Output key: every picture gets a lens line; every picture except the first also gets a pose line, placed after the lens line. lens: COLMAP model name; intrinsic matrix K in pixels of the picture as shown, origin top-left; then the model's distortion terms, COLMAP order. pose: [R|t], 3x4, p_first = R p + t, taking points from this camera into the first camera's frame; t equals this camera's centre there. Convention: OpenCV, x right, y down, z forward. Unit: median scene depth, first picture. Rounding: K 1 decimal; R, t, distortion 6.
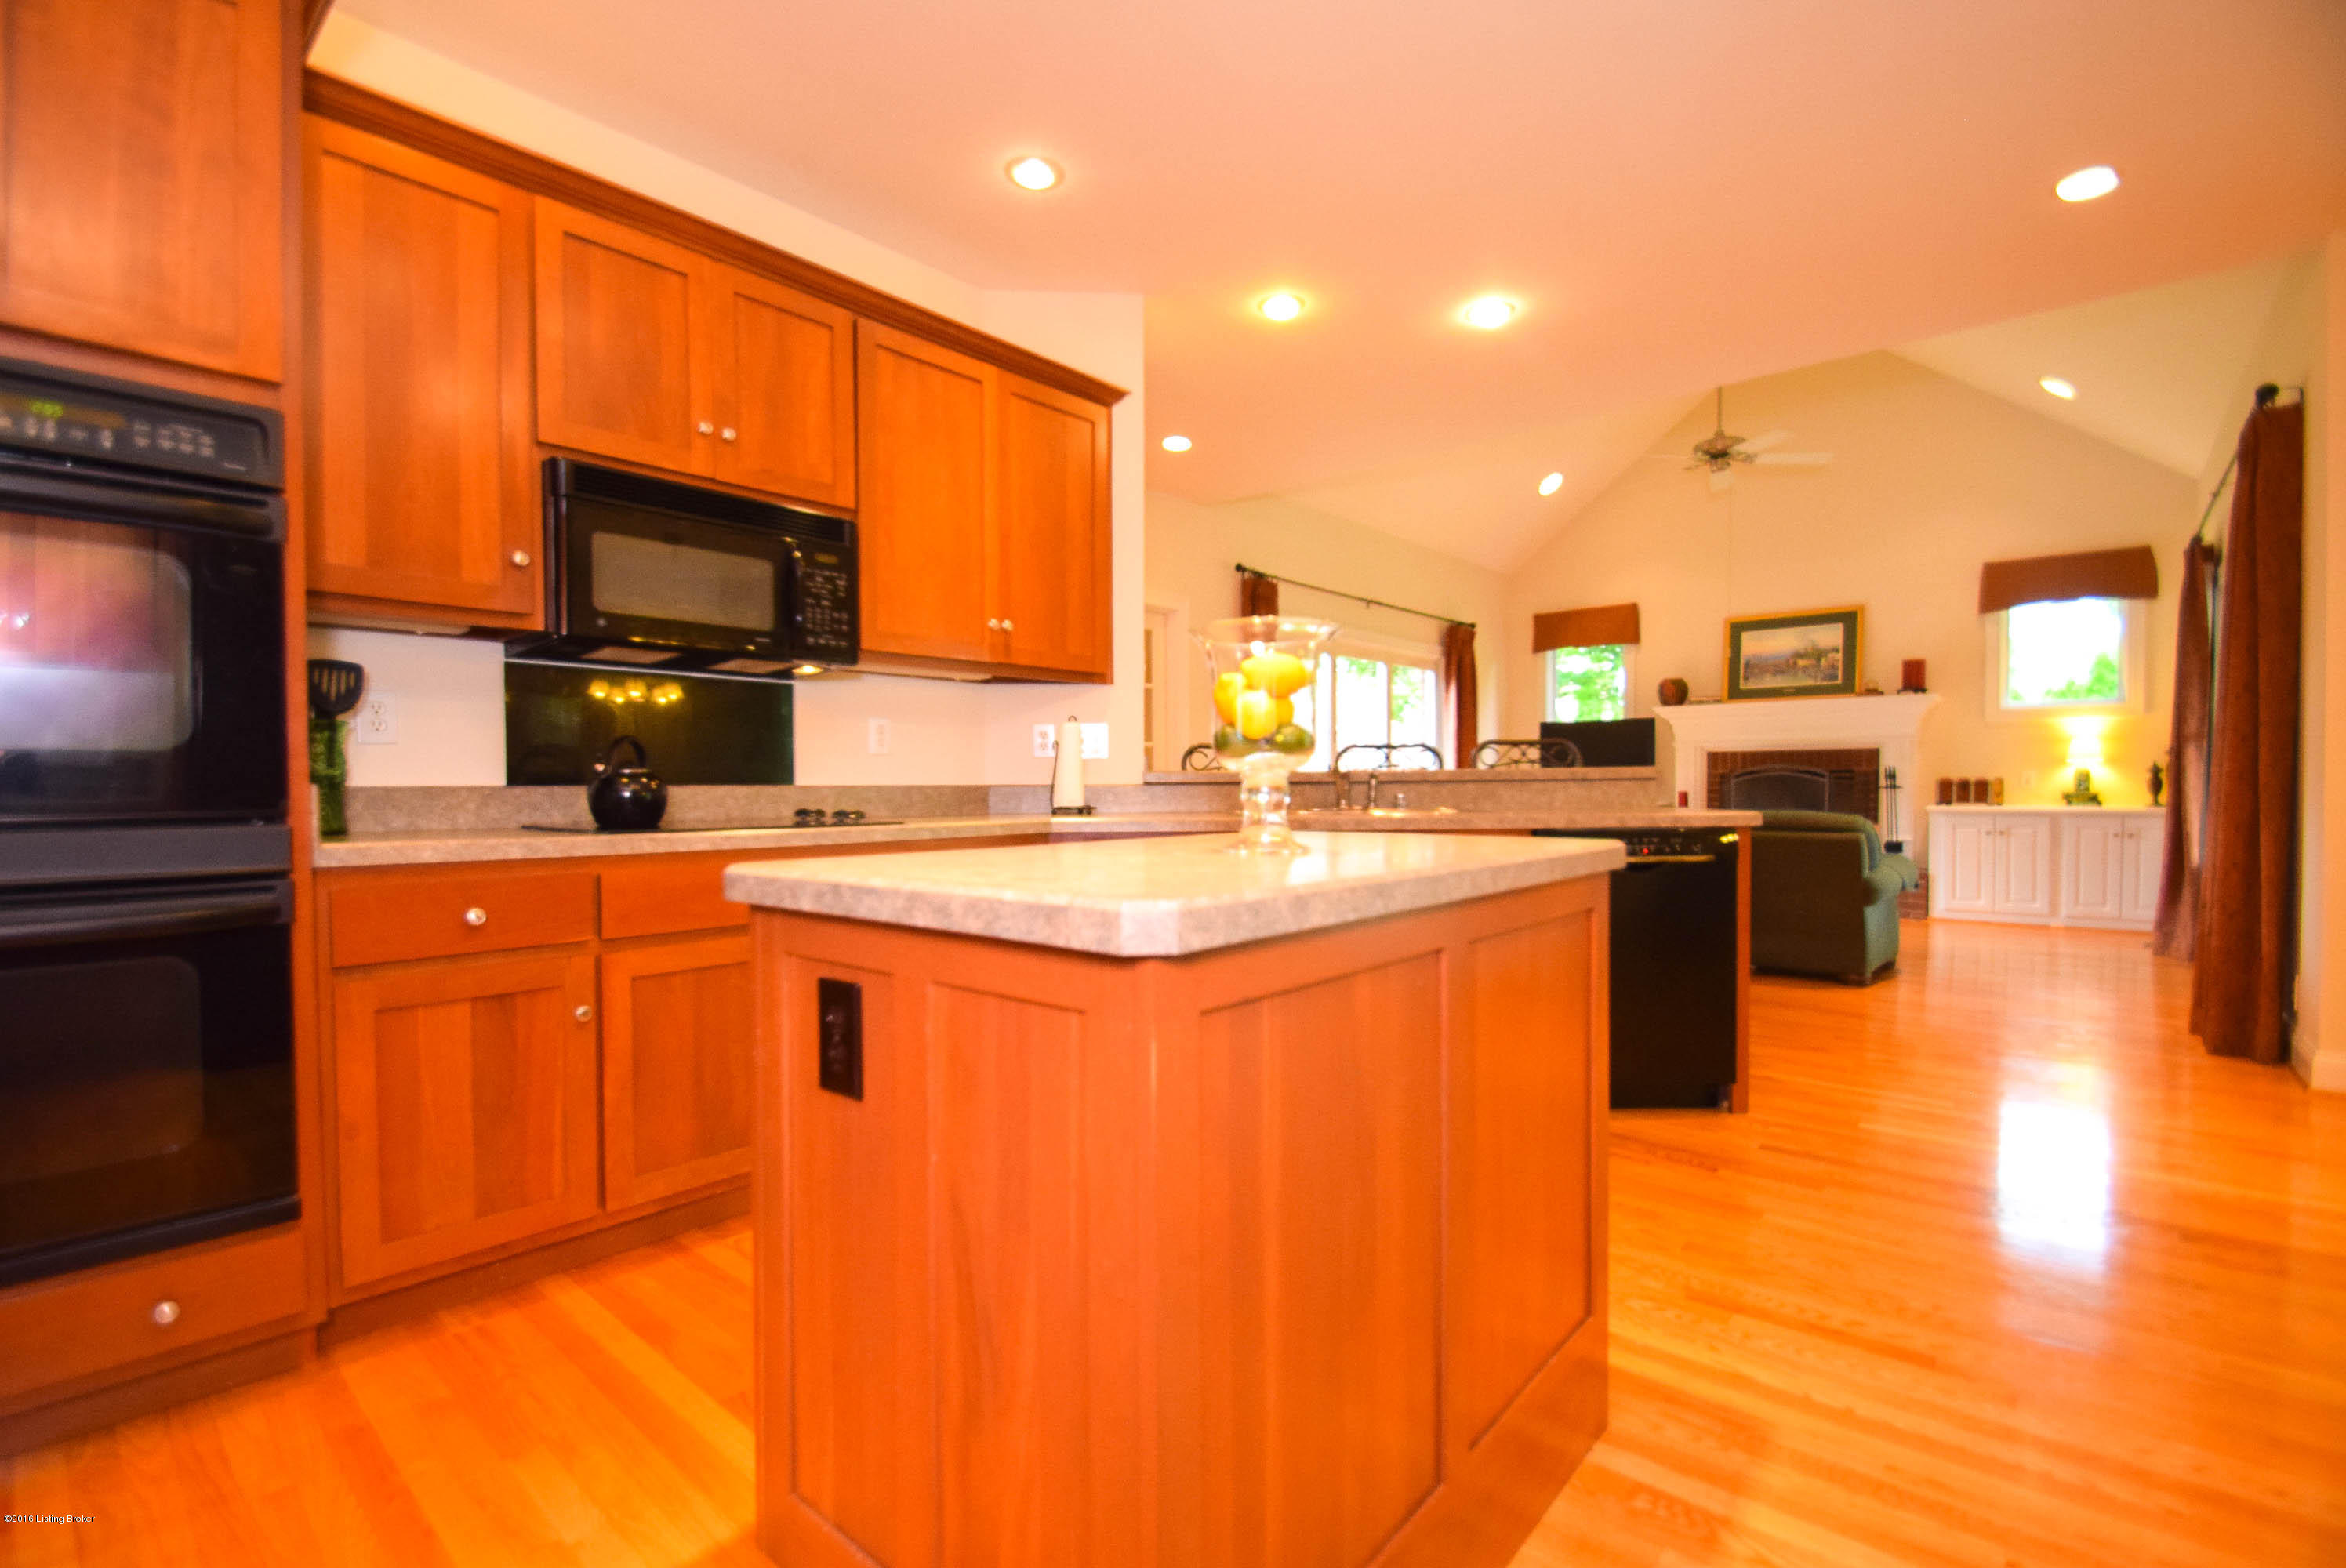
lens RADIAL K [[1036.3, 0, 1157.4], [0, 1036.3, 786.2], [0, 0, 1]] dist [0.003395, 0.000113]
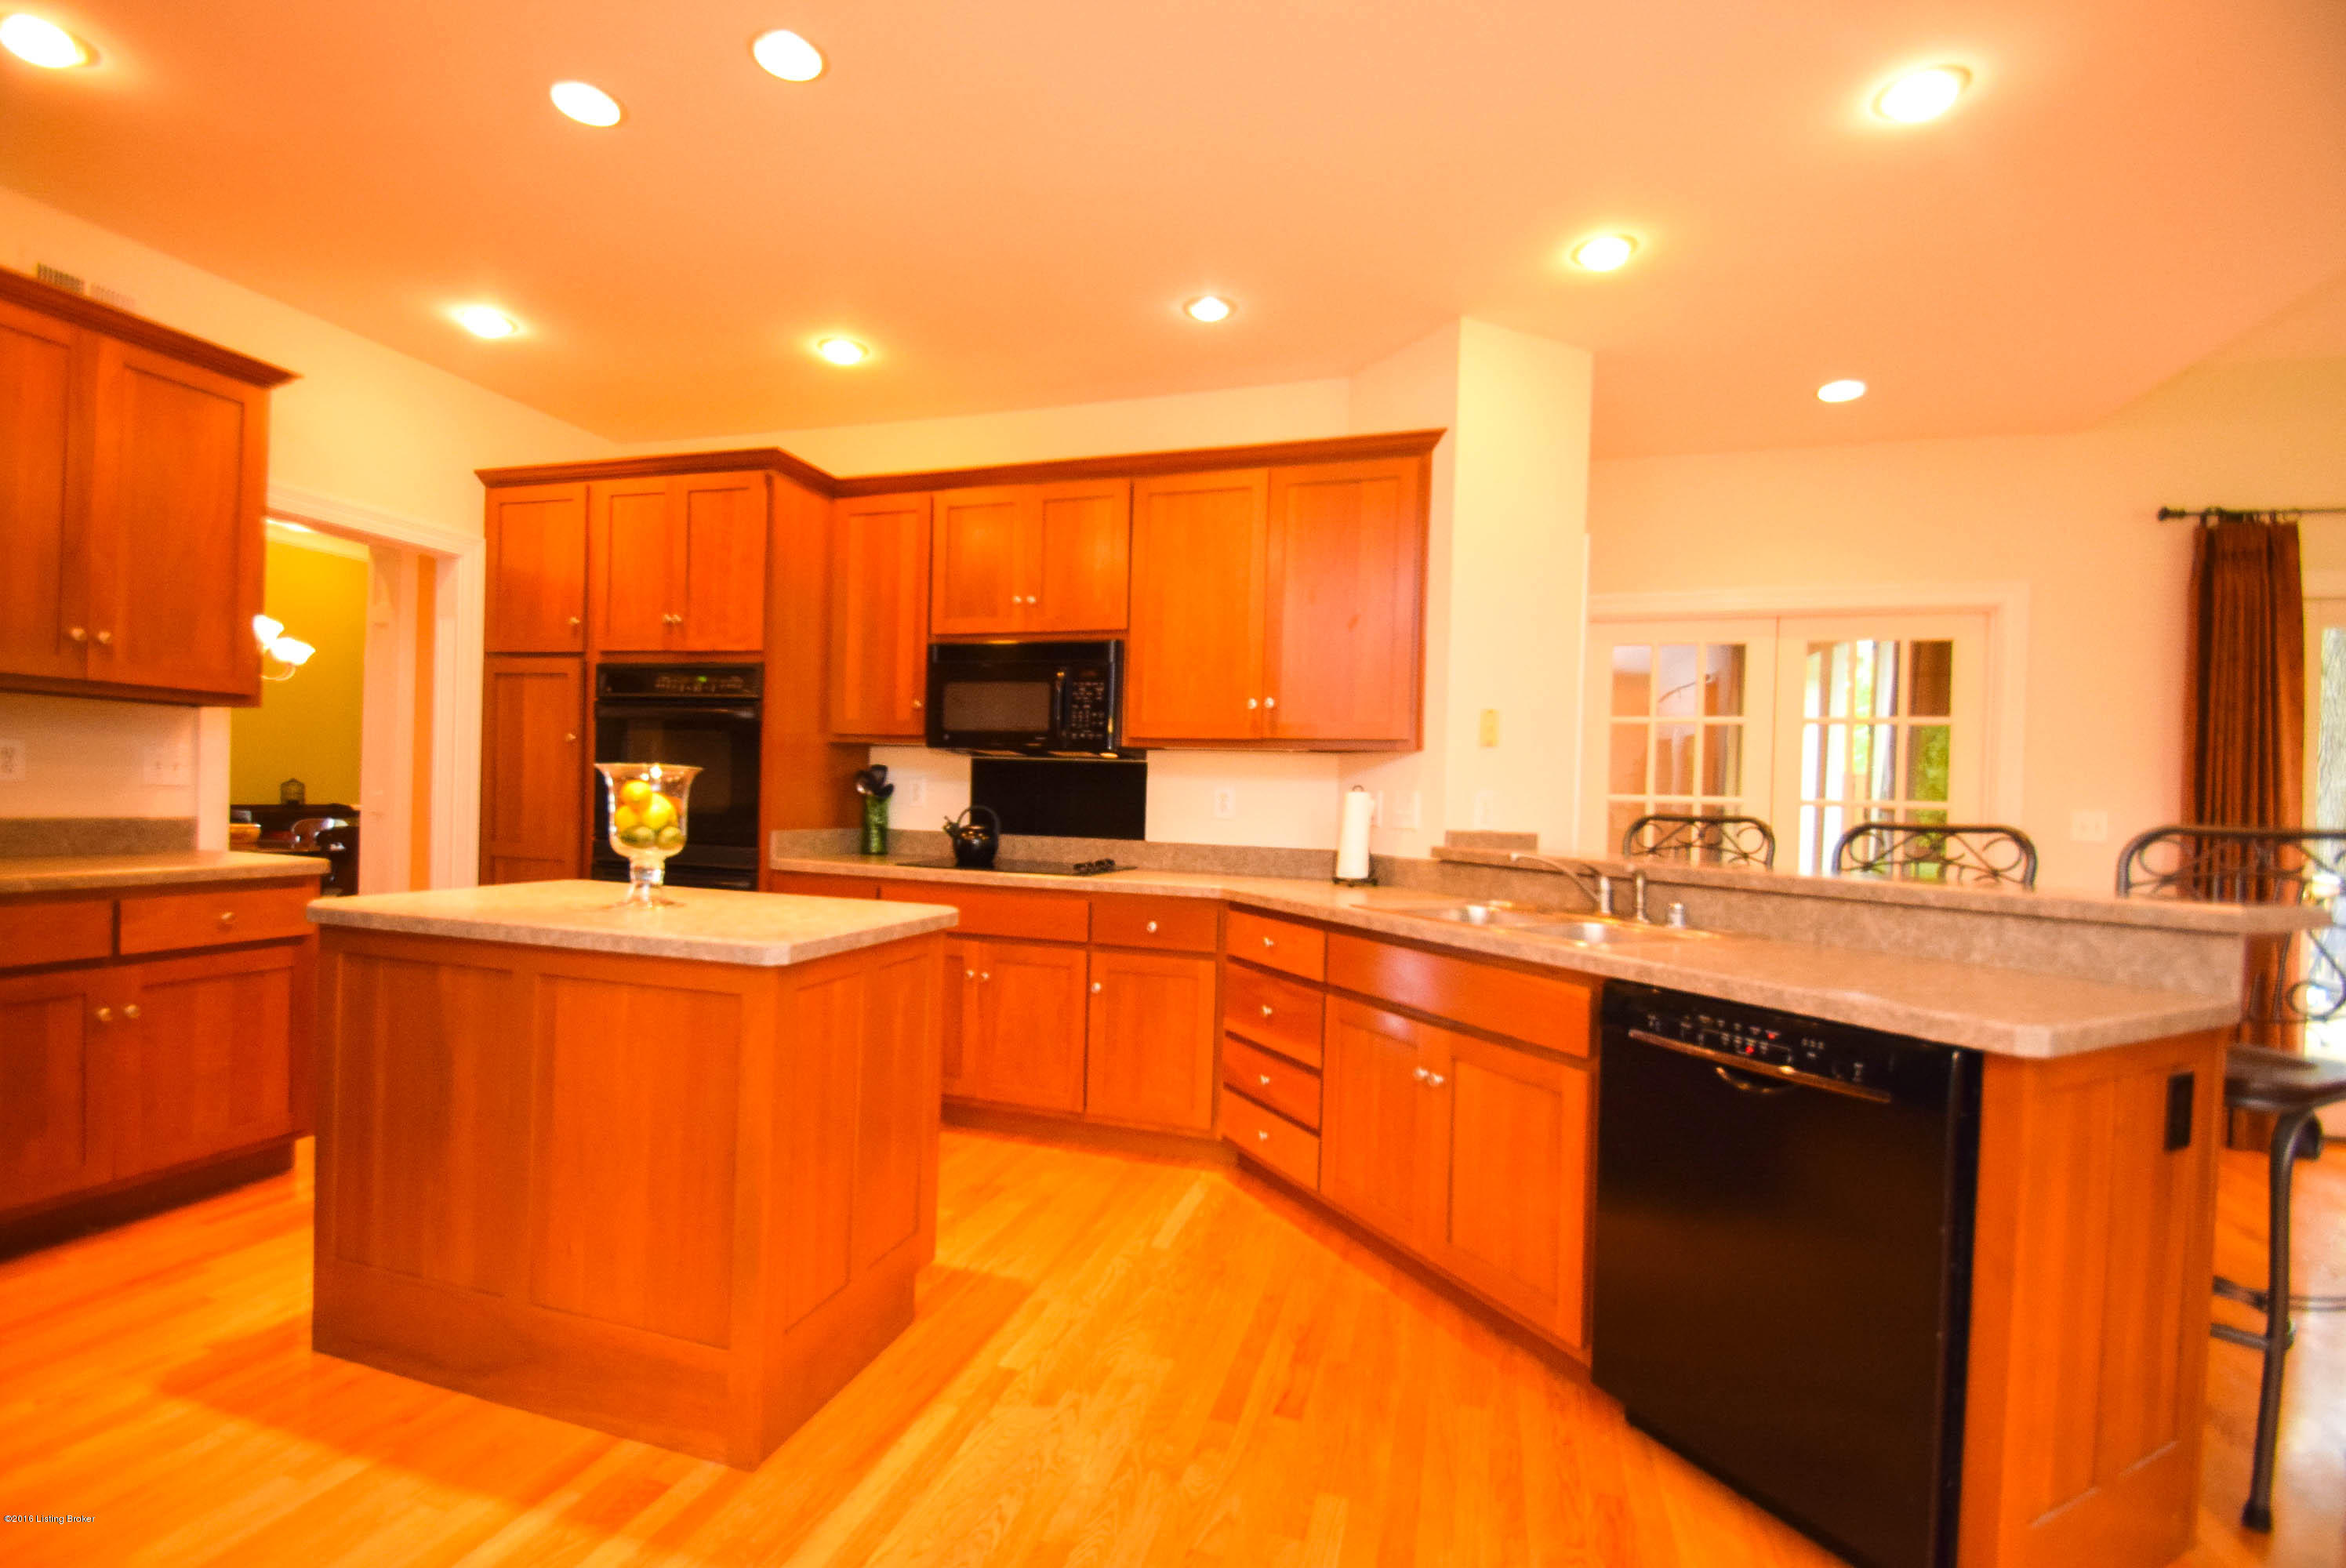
lens RADIAL K [[1036.3, 0, 1153.0], [0, 1036.3, 795.3], [0, 0, 1]] dist [0.003395, 0.000113]
pose [[0.401141, 0.016082, -0.915875, 0.804460], [-0.035842, 0.999356, 0.001849, -0.058262], [0.915315, 0.032086, 0.401459, 0.465135]]
